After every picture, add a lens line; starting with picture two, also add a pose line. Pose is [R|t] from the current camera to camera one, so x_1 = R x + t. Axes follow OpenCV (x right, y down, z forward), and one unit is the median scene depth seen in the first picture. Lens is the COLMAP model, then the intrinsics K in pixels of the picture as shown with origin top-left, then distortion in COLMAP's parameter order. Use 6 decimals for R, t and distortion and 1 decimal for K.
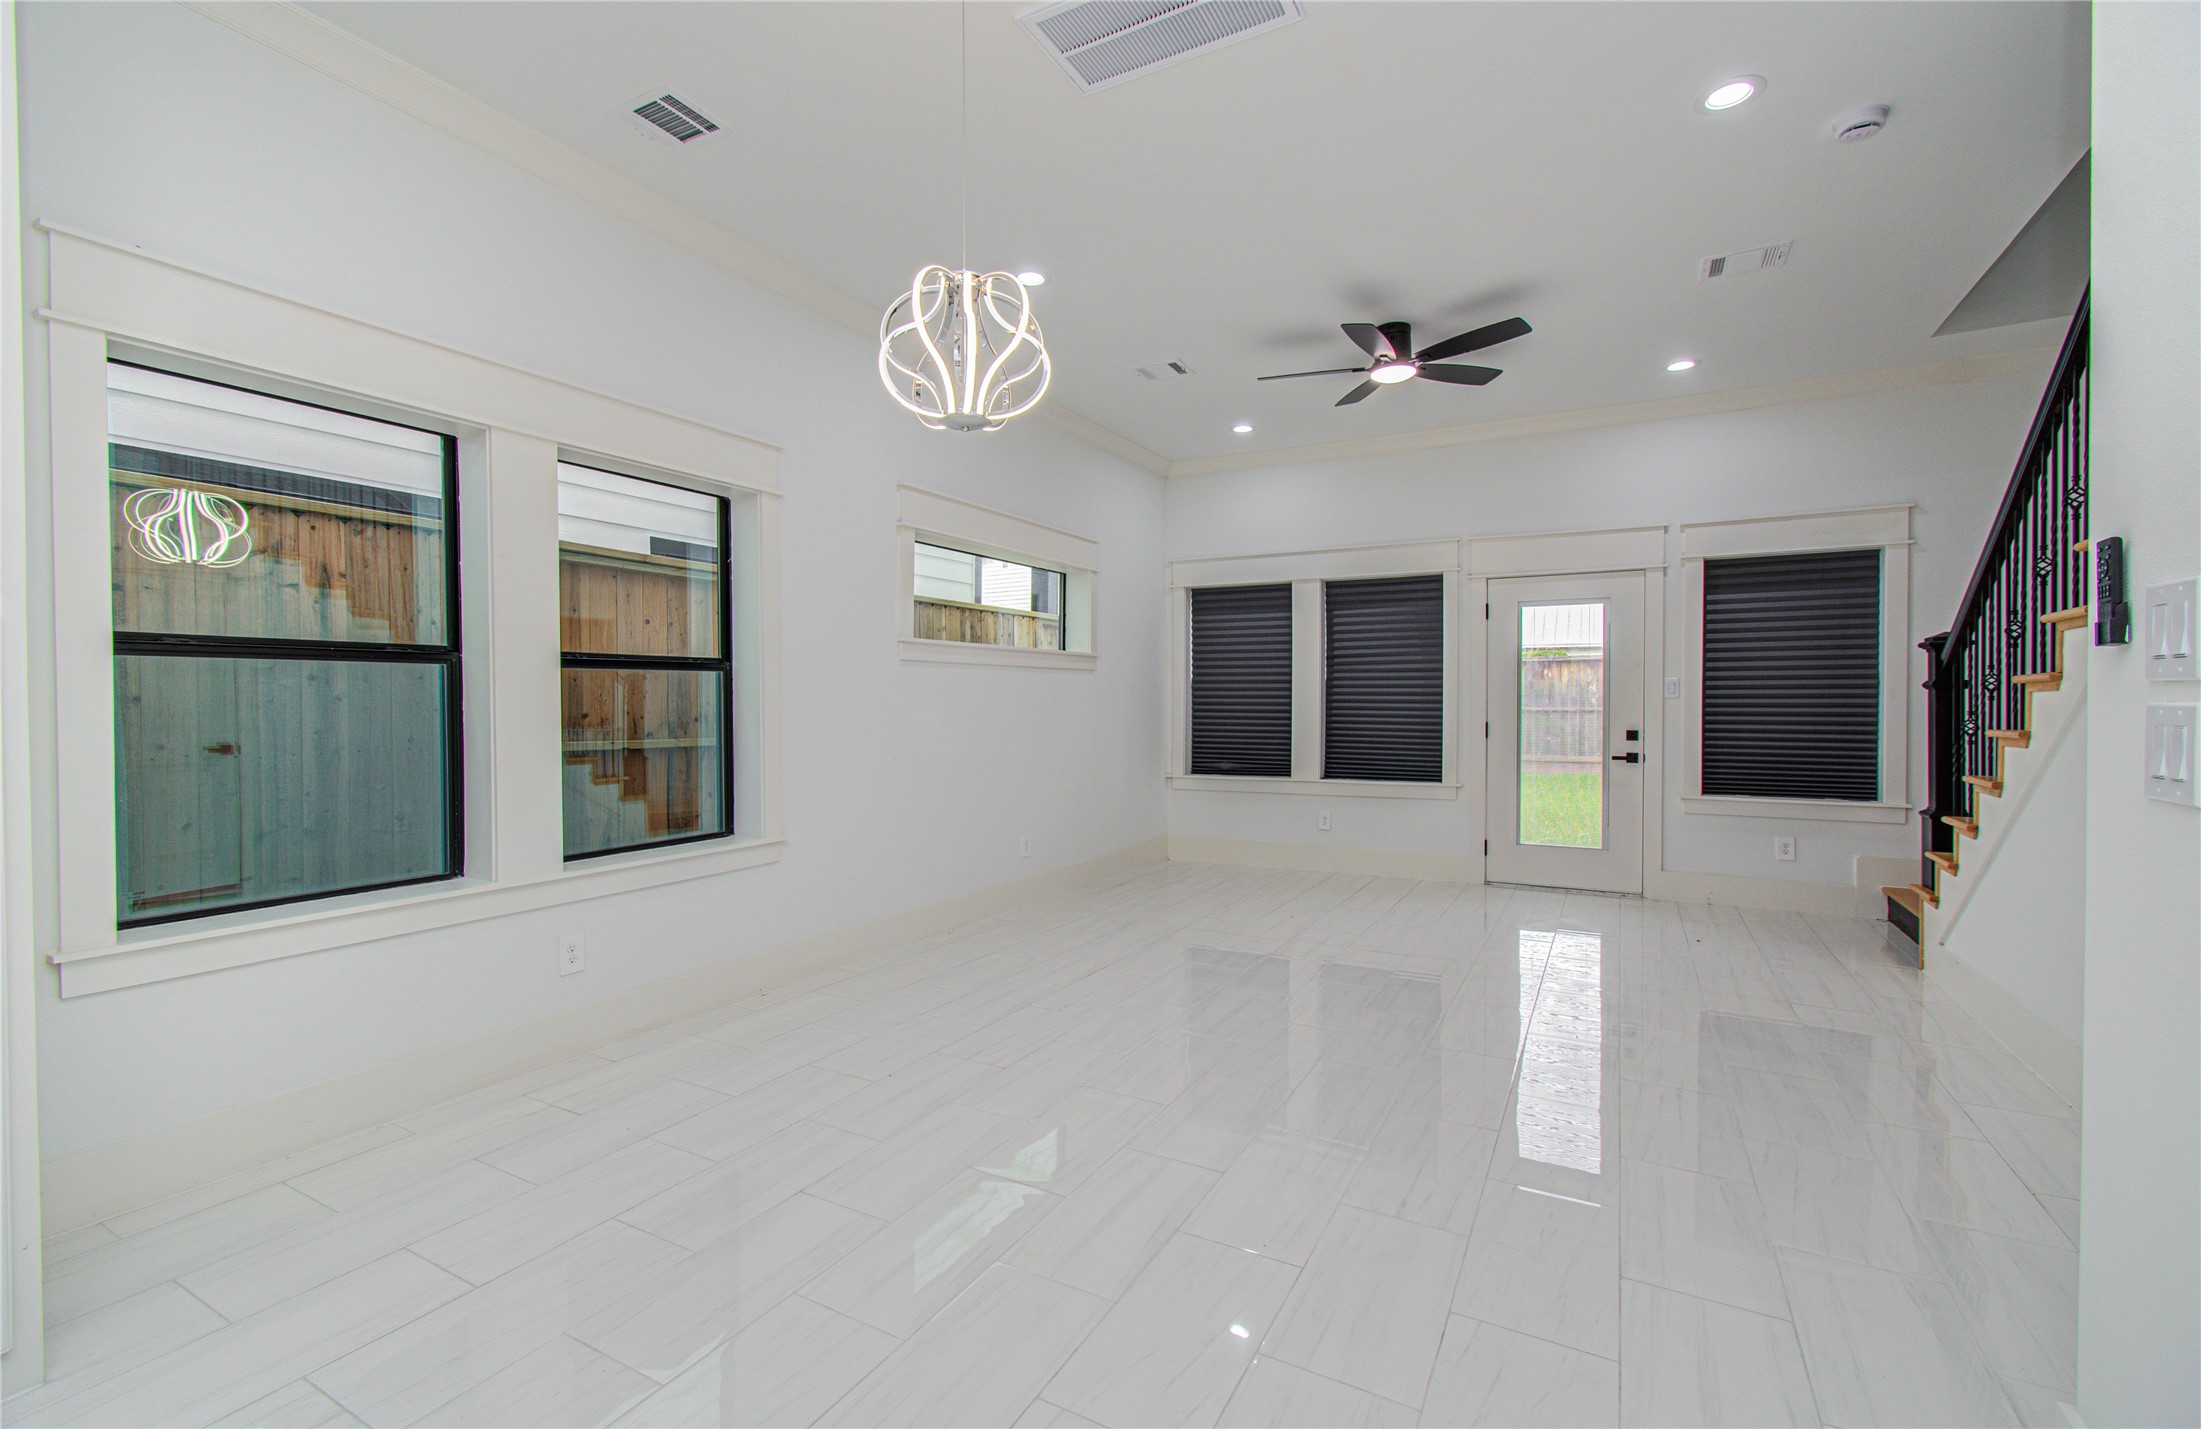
lens RADIAL K [[949.9, 0, 1100.2], [0, 949.9, 708.8], [0, 0, 1]] dist [-0.000204, -0.000026]
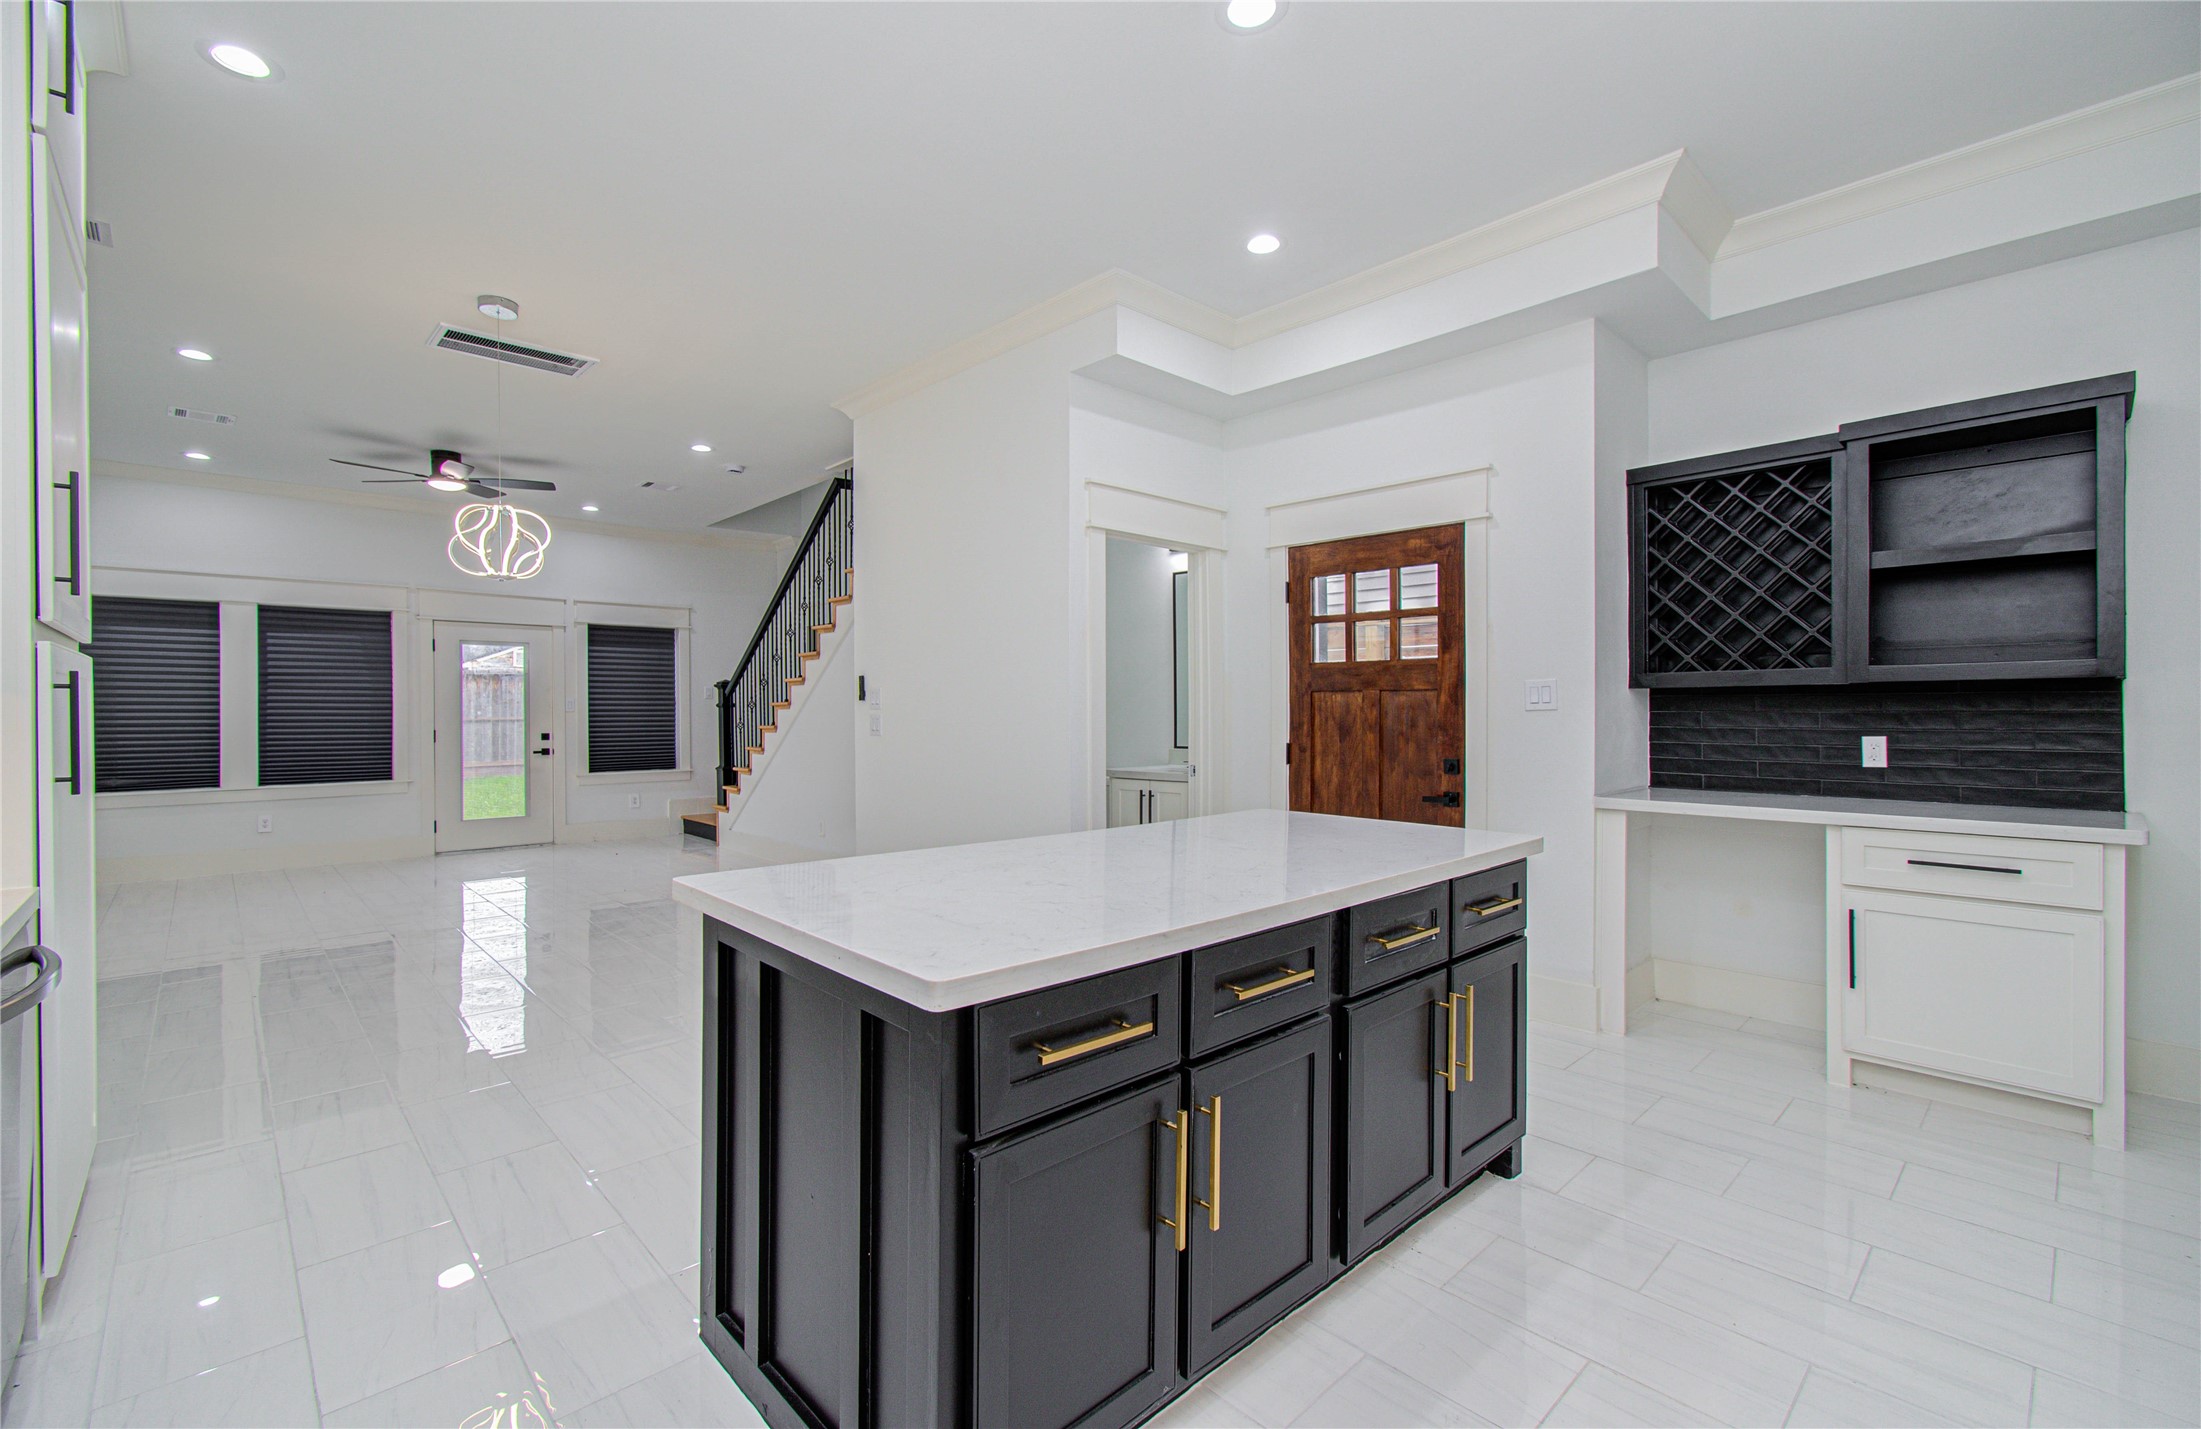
lens RADIAL K [[937.5, 0, 1115.5], [0, 937.5, 720.5], [0, 0, 1]] dist [-0.002470, -0.000247]
pose [[0.300340, -0.010042, 0.953779, -0.542682], [0.010819, 0.999916, 0.007120, 0.001487], [-0.953771, 0.008180, 0.300423, -0.282503]]
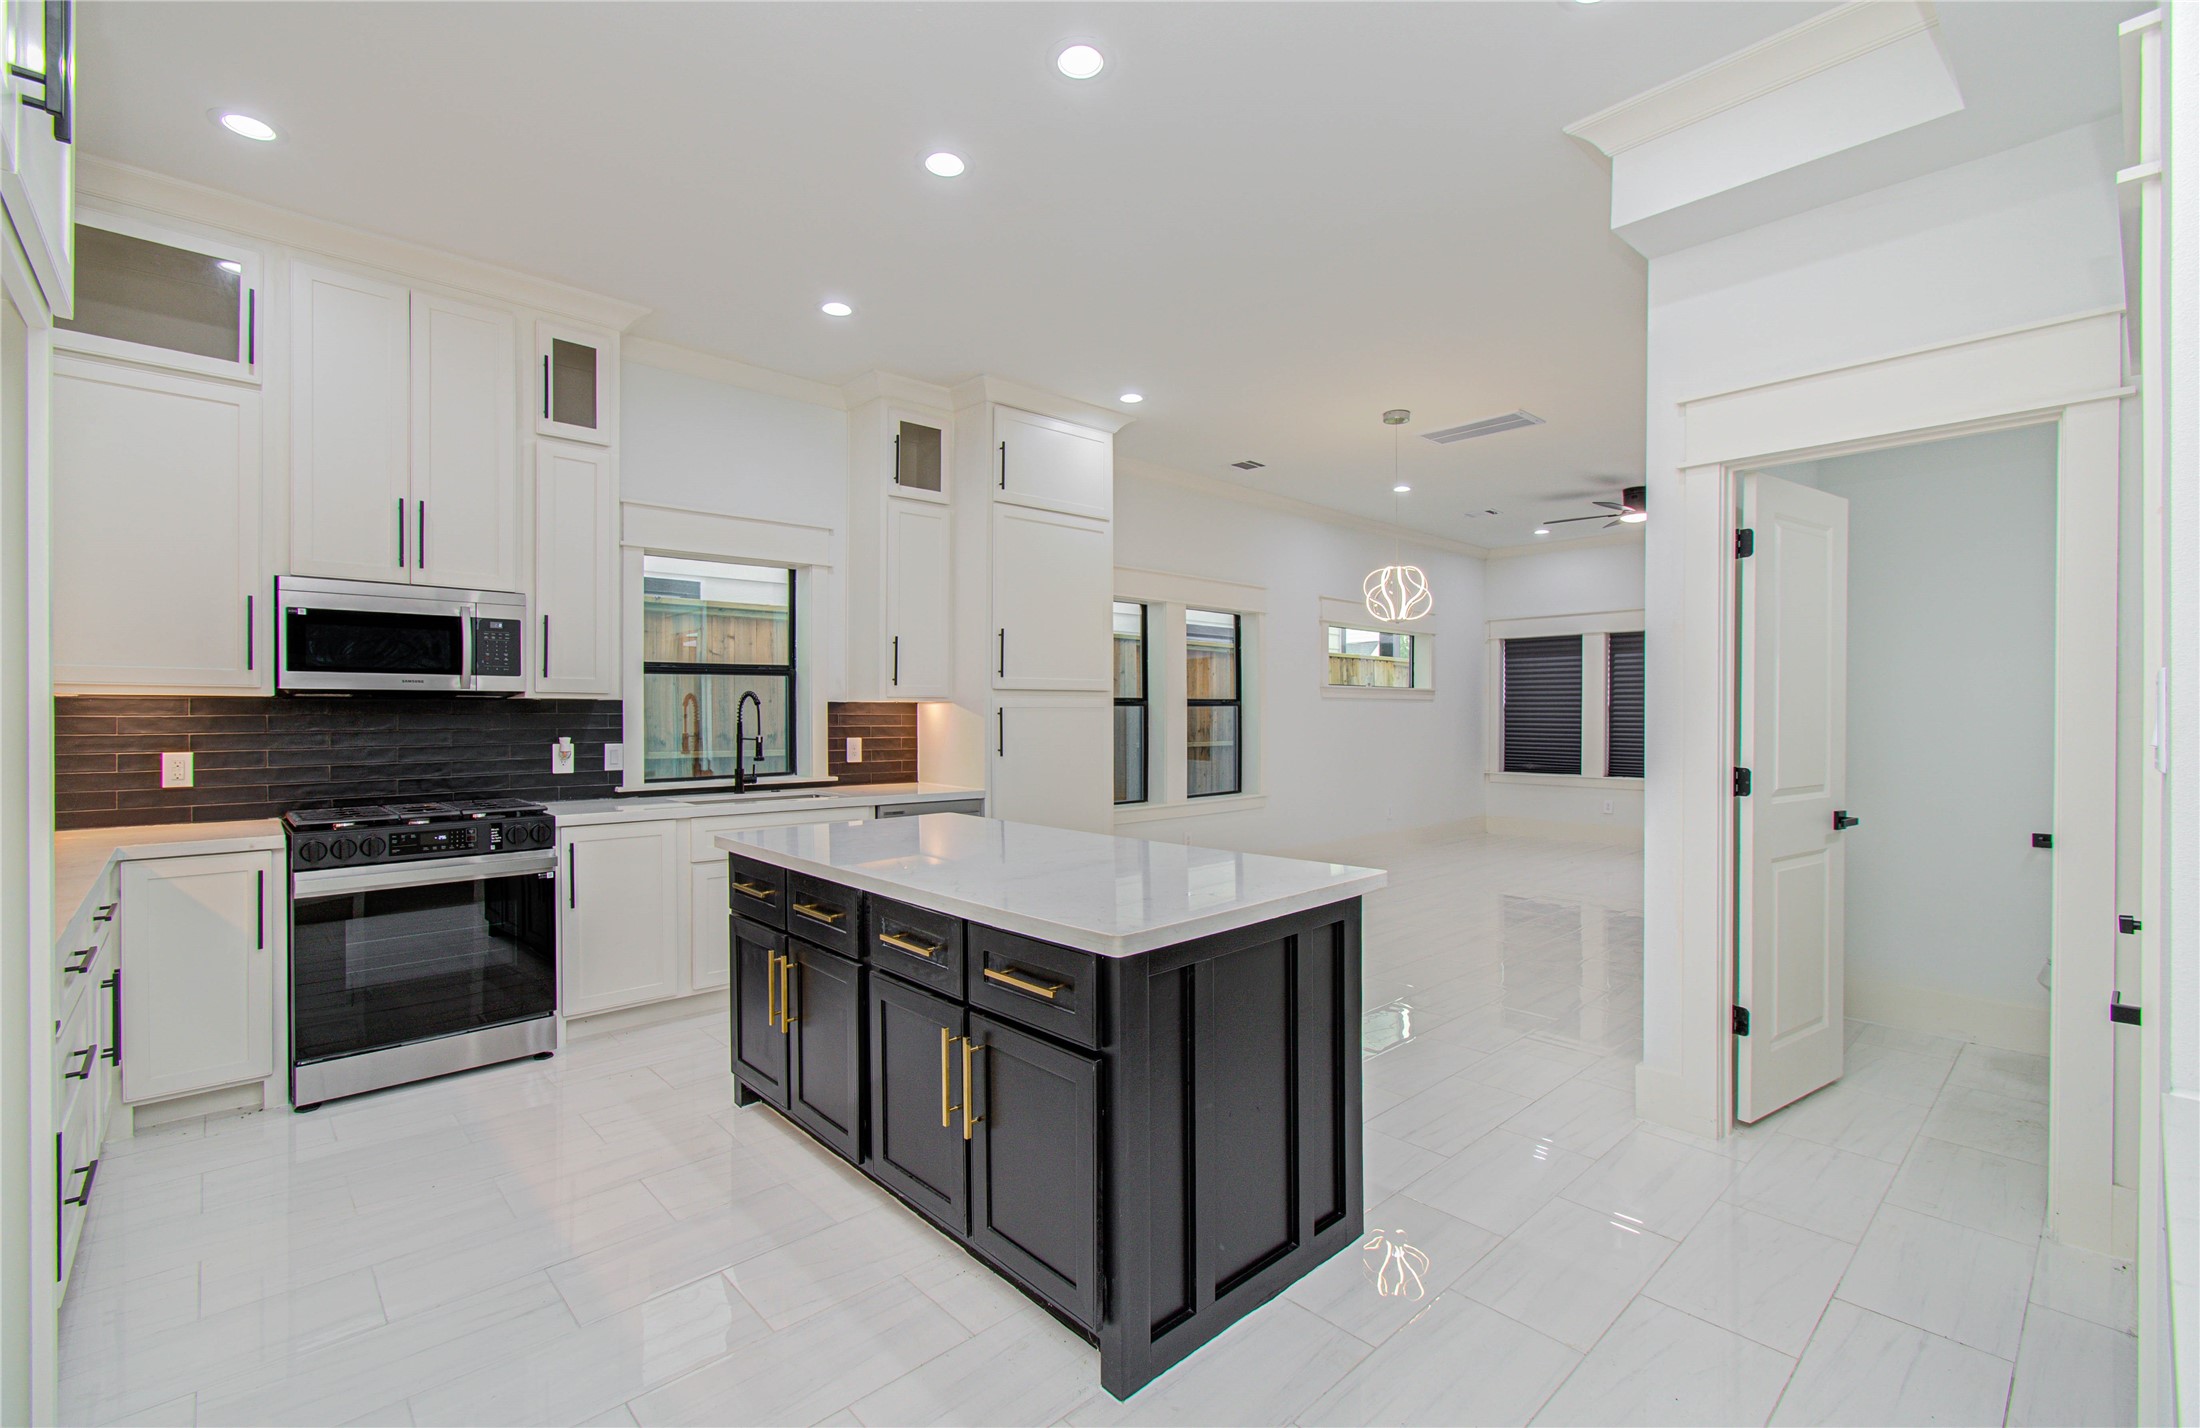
lens RADIAL K [[949.4, 0, 1099.7], [0, 949.4, 708.3], [0, 0, 1]] dist [-0.000204, -0.000026]
pose [[0.948511, -0.001416, -0.316740, -0.030724], [-0.003010, 0.999905, -0.013485, -0.004732], [0.316729, 0.013744, 0.948417, -0.597771]]
